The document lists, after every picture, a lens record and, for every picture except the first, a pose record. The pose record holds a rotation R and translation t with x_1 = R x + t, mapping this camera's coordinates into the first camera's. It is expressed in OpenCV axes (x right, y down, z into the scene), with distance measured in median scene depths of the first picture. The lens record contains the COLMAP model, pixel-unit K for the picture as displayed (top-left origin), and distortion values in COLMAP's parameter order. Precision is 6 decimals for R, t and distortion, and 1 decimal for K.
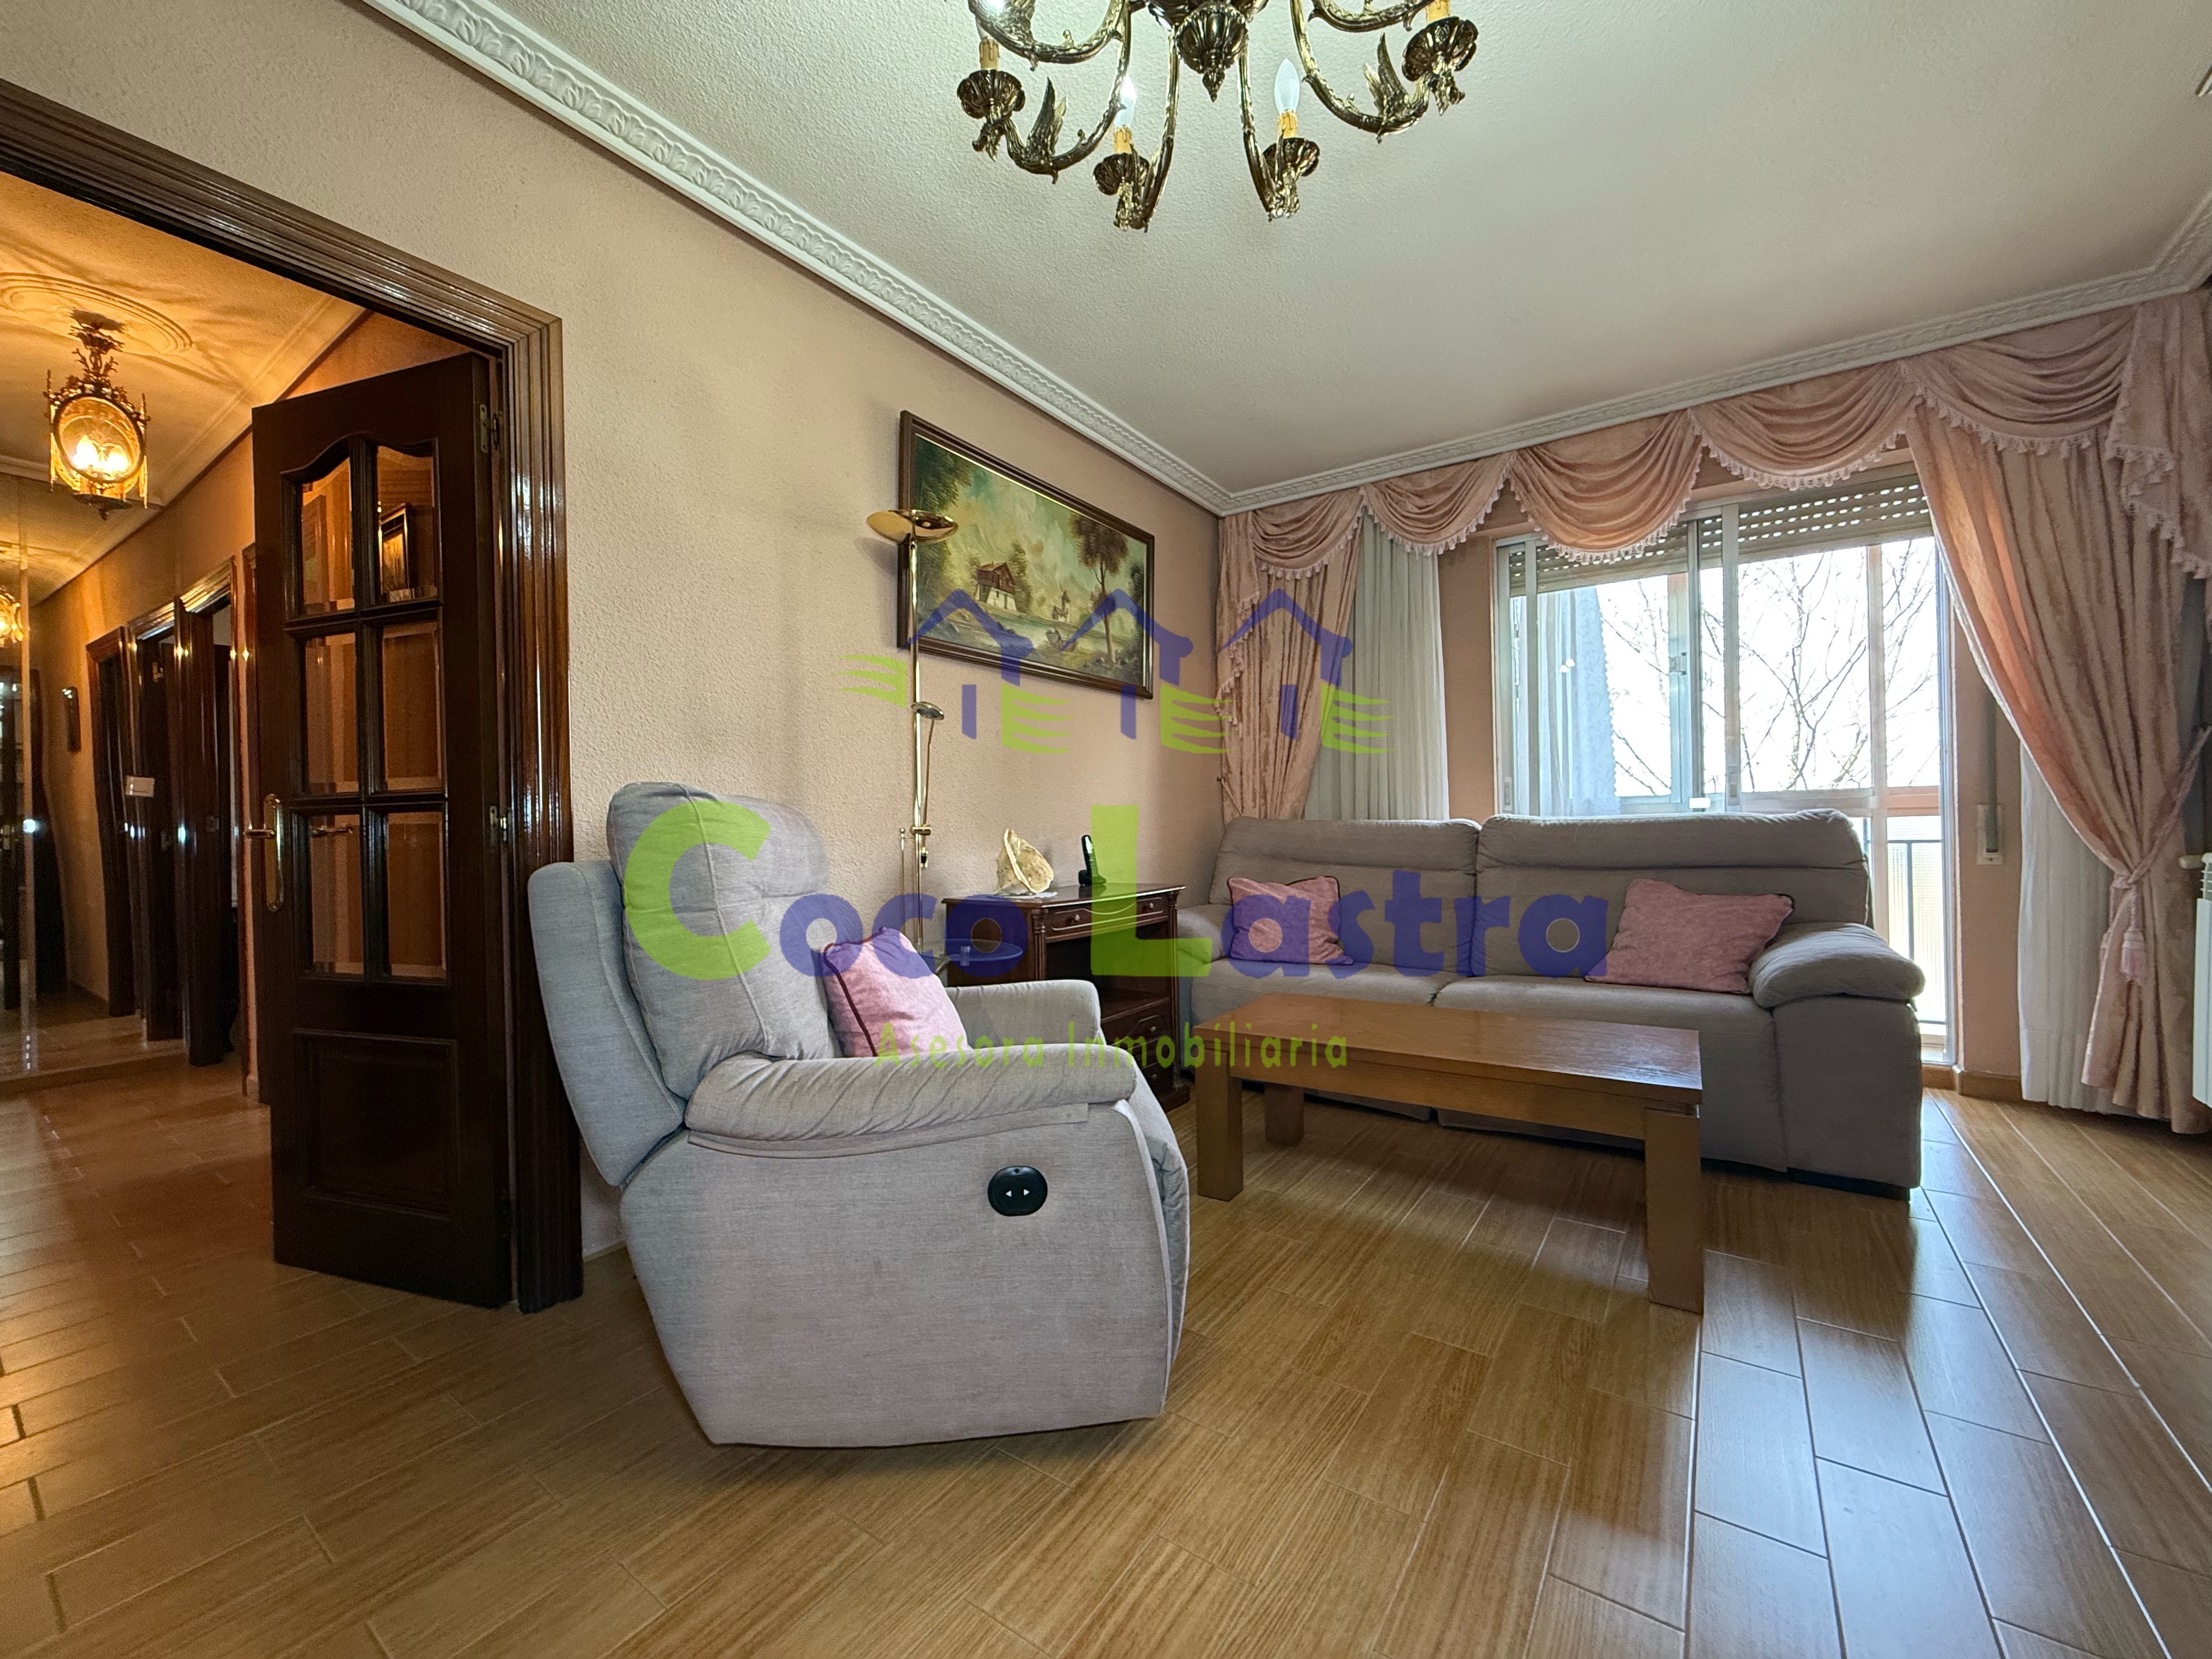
lens RADIAL K [[883.1, 0, 1094.2], [0, 883.1, 823.5], [0, 0, 1]] dist [0.001467, -0.001431]
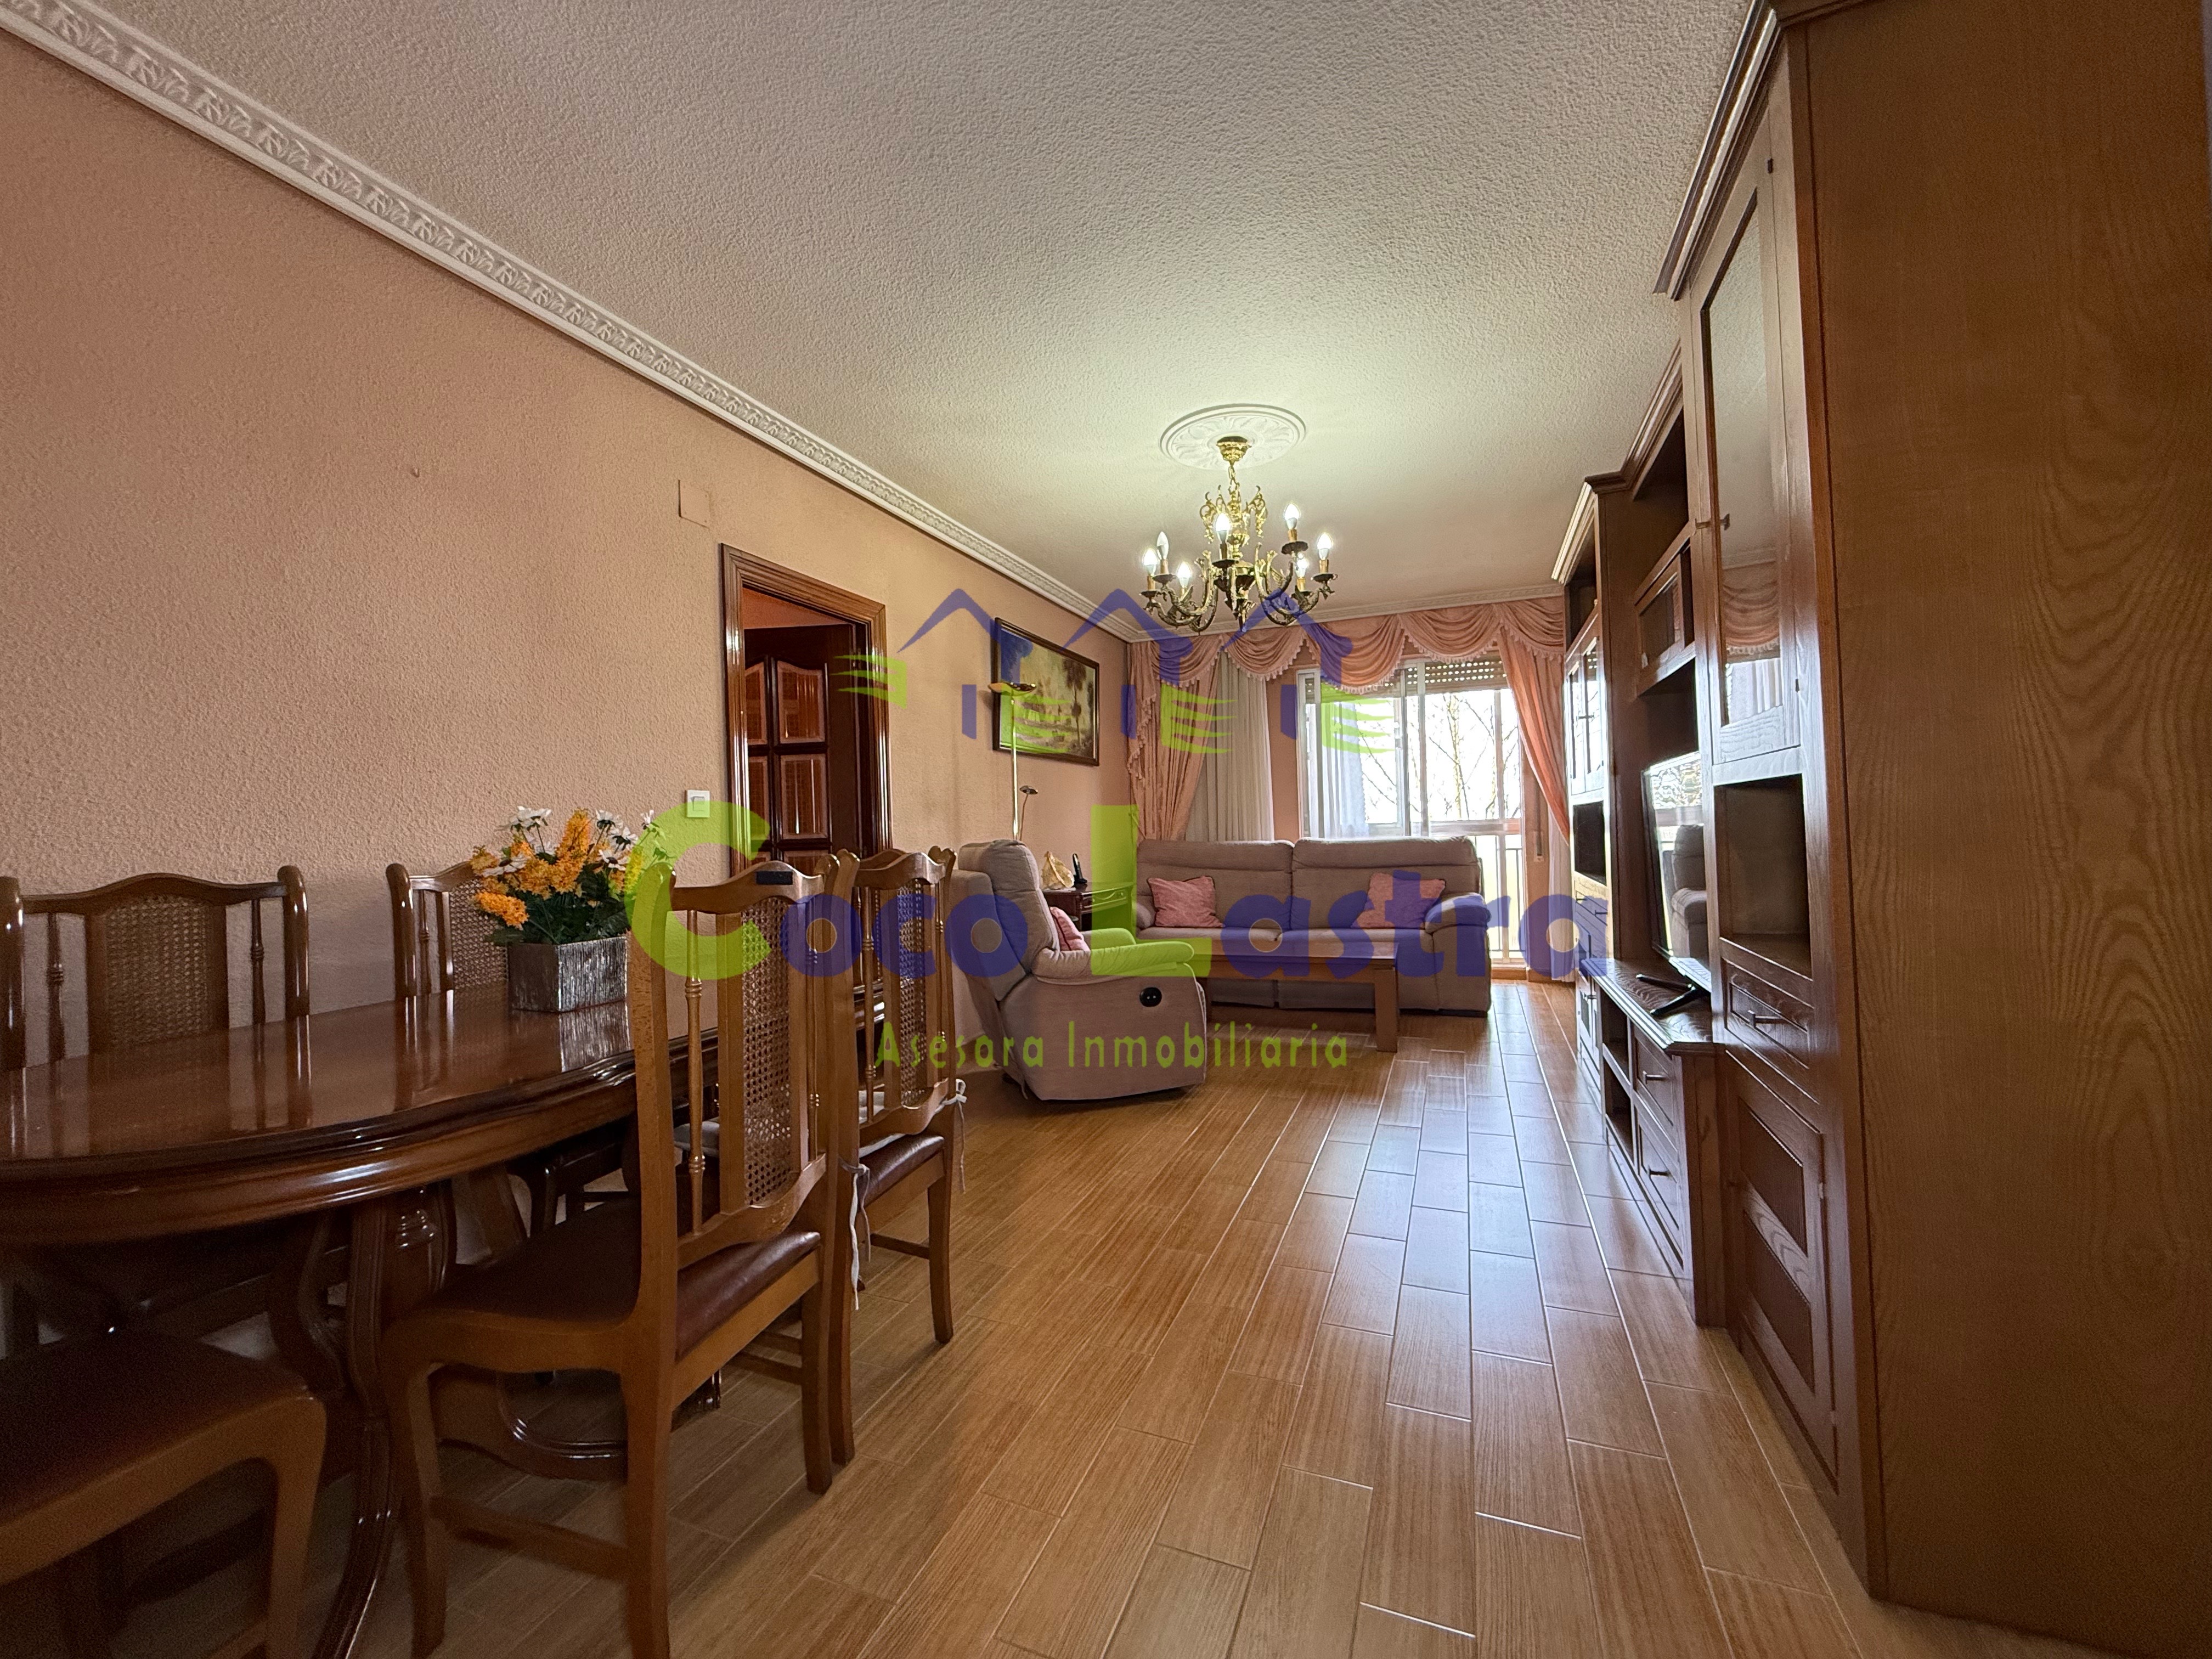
lens RADIAL K [[883.1, 0, 1090.6], [0, 883.1, 822.3], [0, 0, 1]] dist [0.001467, -0.001431]
pose [[0.975230, -0.008466, 0.221033, -0.334322], [0.011452, 0.999860, -0.012228, -0.024711], [-0.220899, 0.014457, 0.975190, -0.599045]]
